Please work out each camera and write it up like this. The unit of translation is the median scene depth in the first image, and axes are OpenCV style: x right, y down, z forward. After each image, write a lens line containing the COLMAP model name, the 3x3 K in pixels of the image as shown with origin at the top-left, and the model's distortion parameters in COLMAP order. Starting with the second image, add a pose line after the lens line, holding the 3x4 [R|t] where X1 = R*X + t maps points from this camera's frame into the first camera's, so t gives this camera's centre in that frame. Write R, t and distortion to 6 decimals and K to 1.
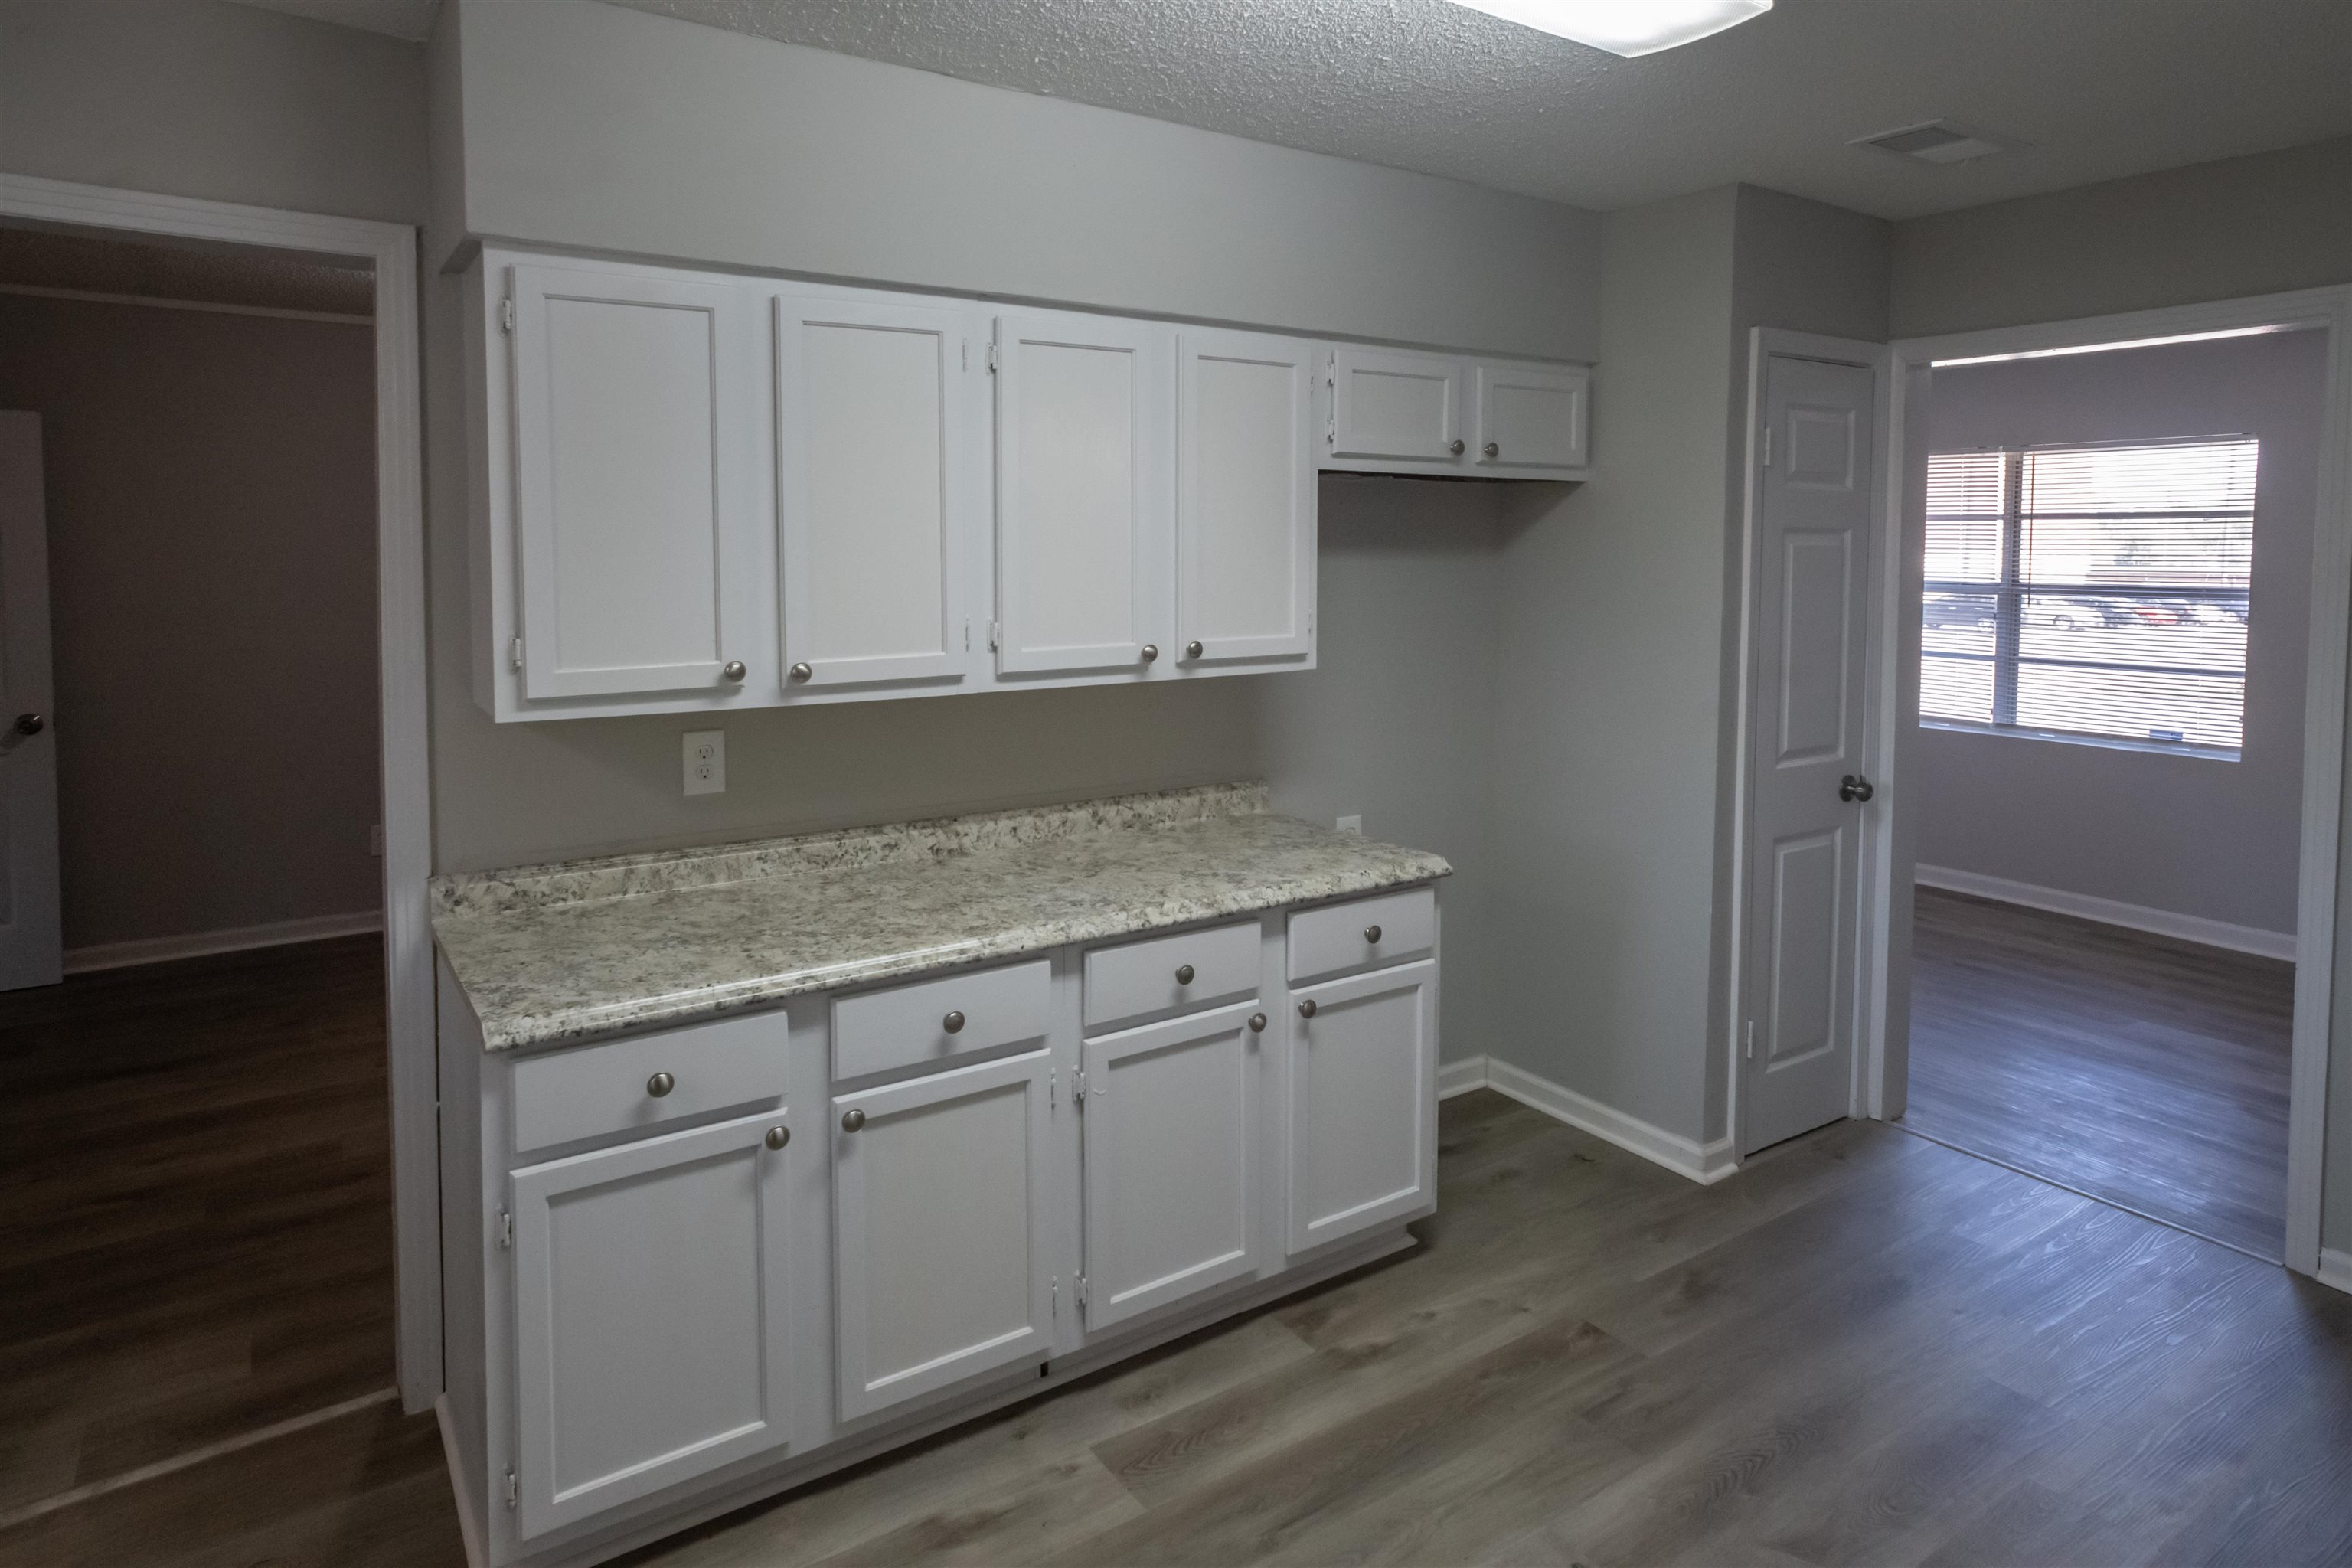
lens RADIAL K [[1354.7, 0, 1176.0], [0, 1354.7, 784.0], [0, 0, 1]] dist [-0.000739, -0.000203]
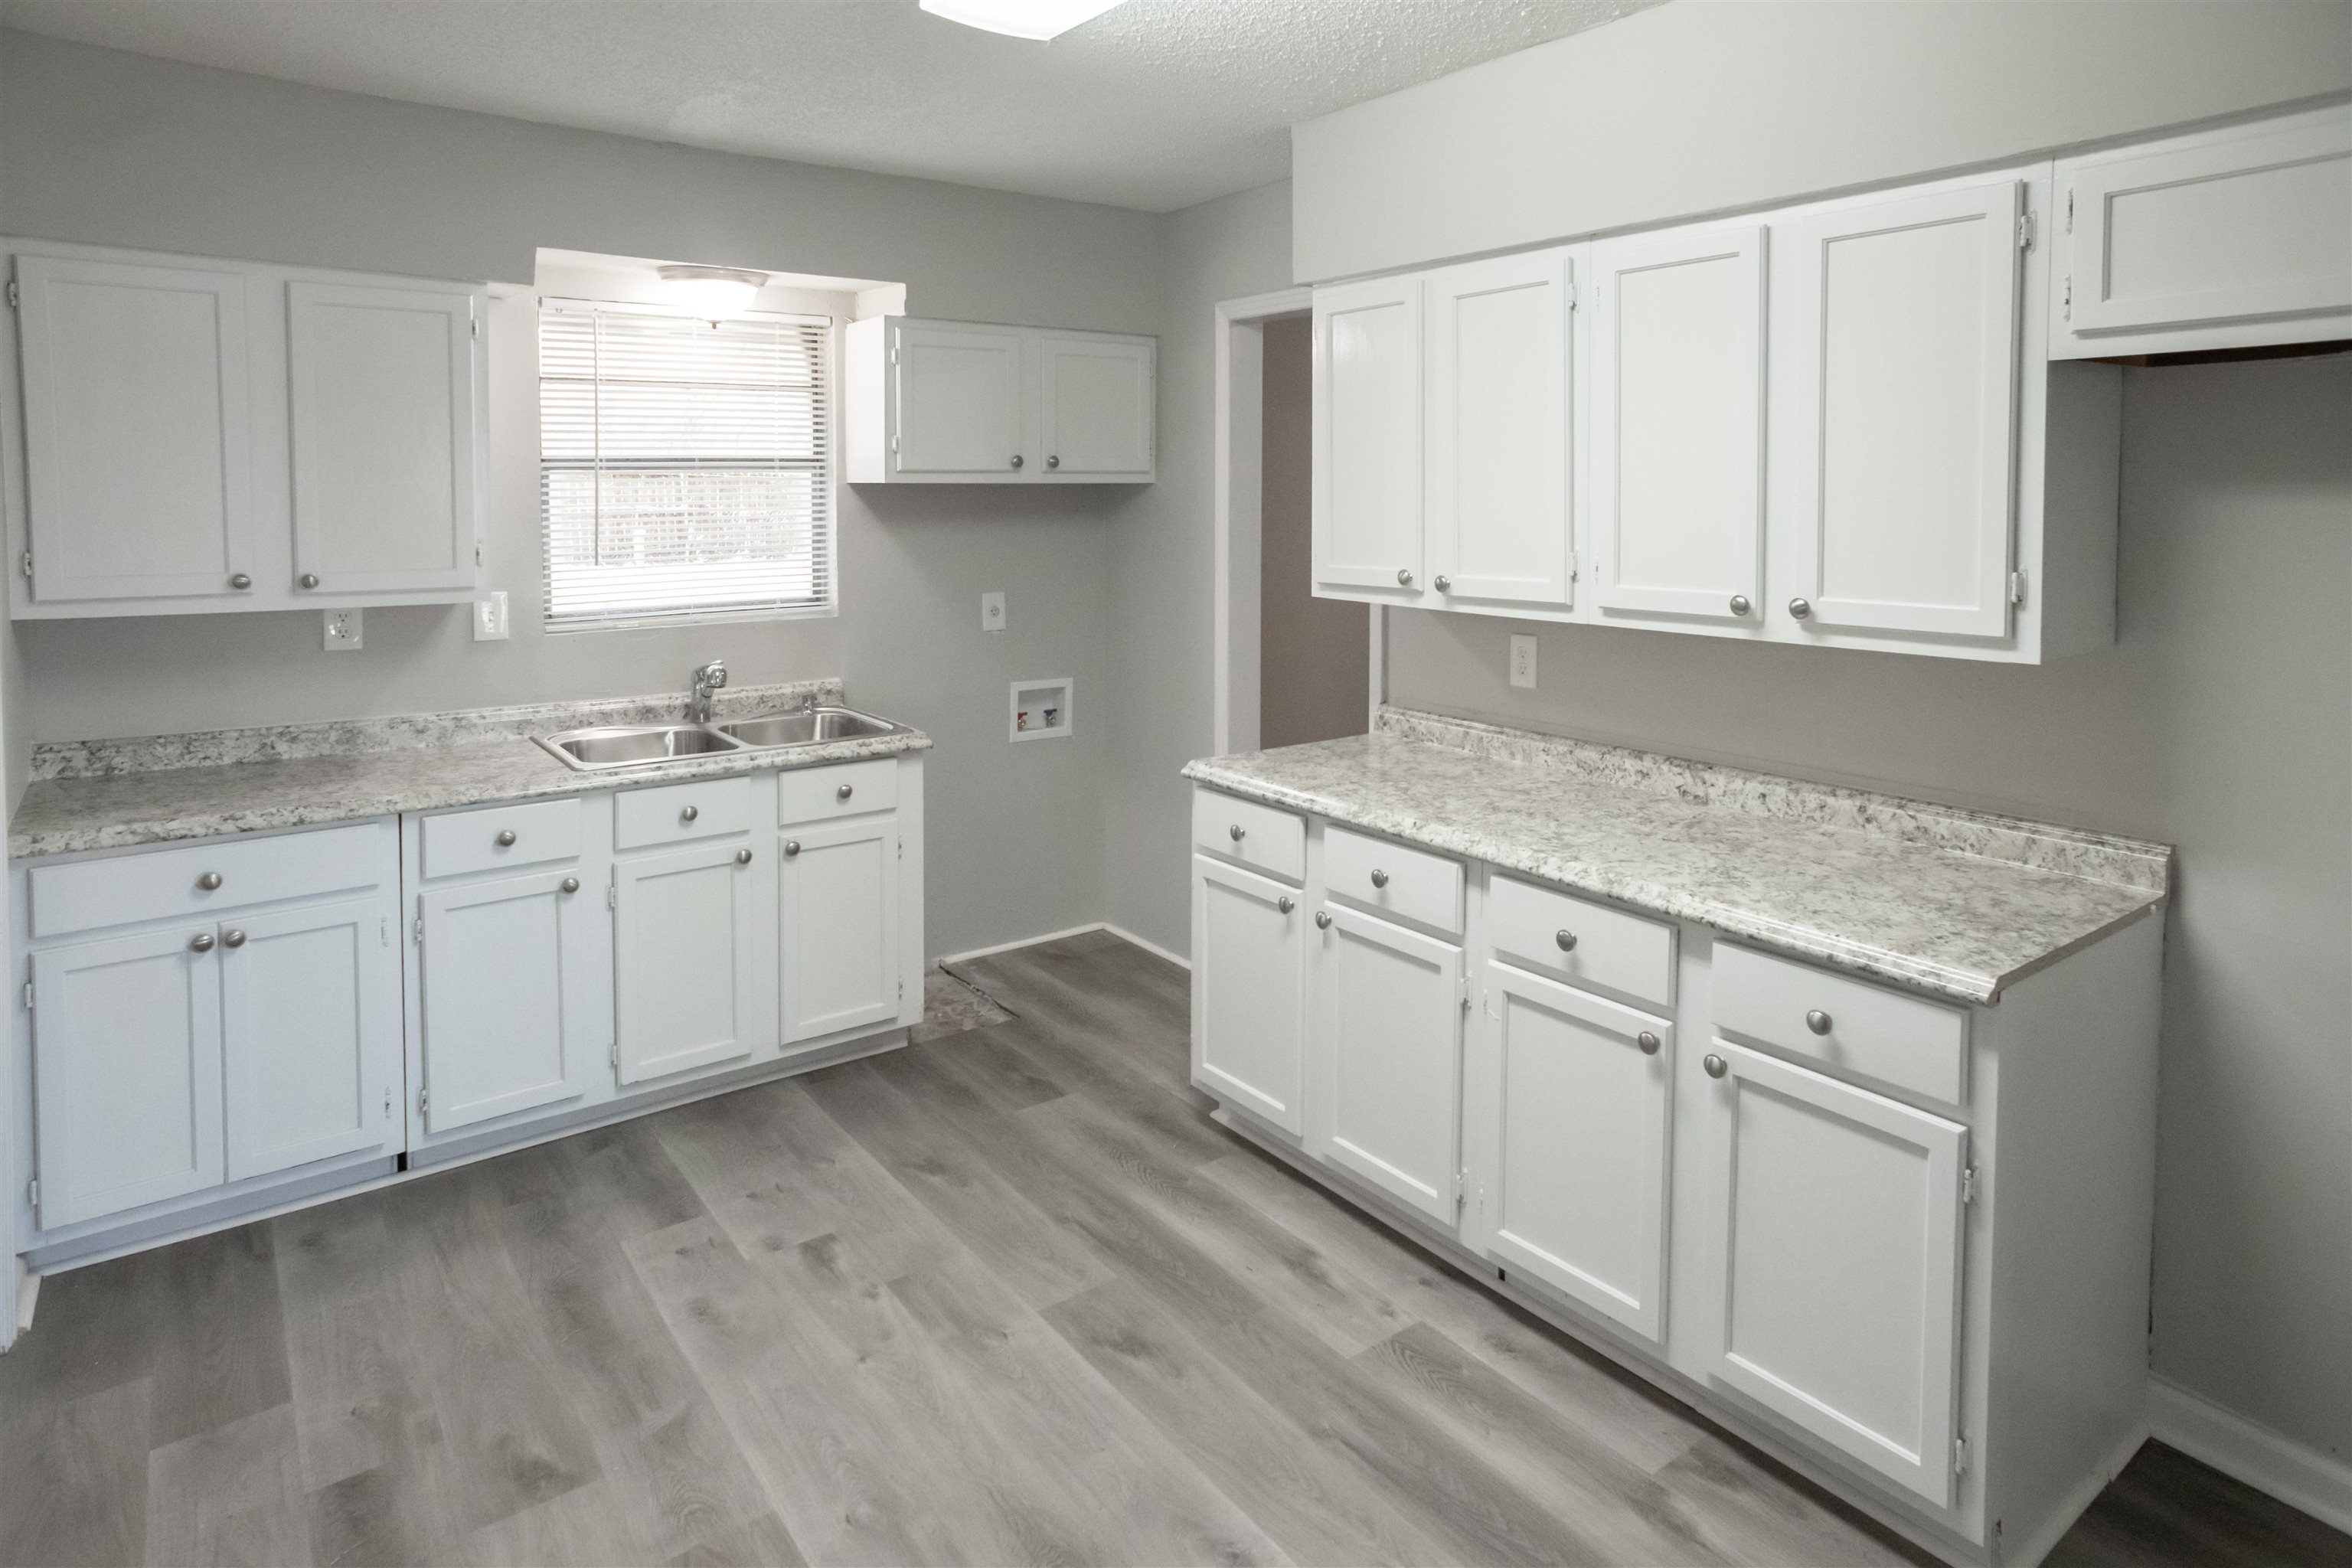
lens RADIAL K [[1316.8, 0, 1177.6], [0, 1316.8, 744.2], [0, 0, 1]] dist [-0.002600, 0.000043]
pose [[0.046313, 0.183642, -0.981902, 0.764709], [-0.178870, 0.968594, 0.172717, -0.086987], [0.982782, 0.167634, 0.077707, 0.574389]]
